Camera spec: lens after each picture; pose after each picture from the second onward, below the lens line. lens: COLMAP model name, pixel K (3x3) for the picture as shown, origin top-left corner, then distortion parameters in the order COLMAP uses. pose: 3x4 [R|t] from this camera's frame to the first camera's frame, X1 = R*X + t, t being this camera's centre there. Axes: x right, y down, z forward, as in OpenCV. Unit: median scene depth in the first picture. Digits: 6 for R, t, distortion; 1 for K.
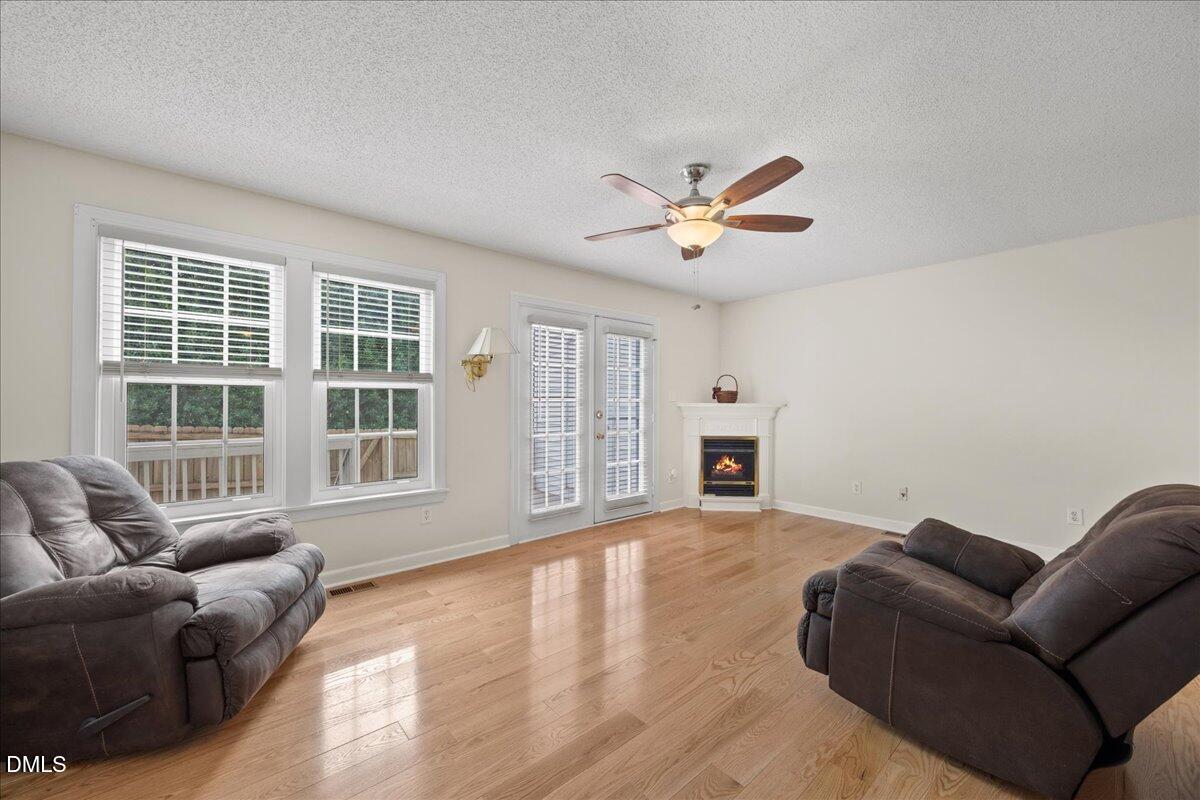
lens RADIAL K [[446.3, 0, 590.0], [0, 446.3, 402.6], [0, 0, 1]] dist [-0.002190, 0.000809]
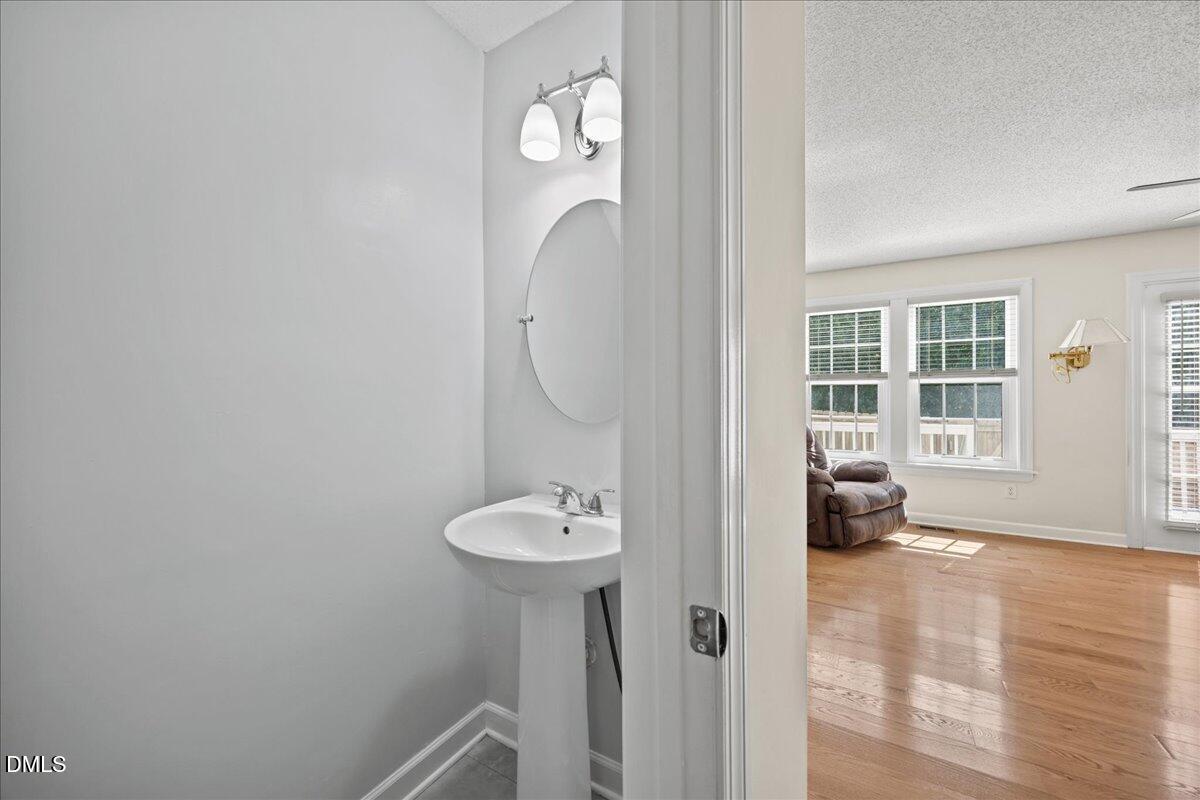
lens RADIAL K [[446.3, 0, 594.2], [0, 446.3, 397.4], [0, 0, 1]] dist [-0.002190, 0.000809]
pose [[0.287312, -0.000111, -0.957837, 0.478033], [0.004807, 0.999988, 0.001326, 0.003160], [0.957825, -0.004985, 0.287309, -0.407134]]
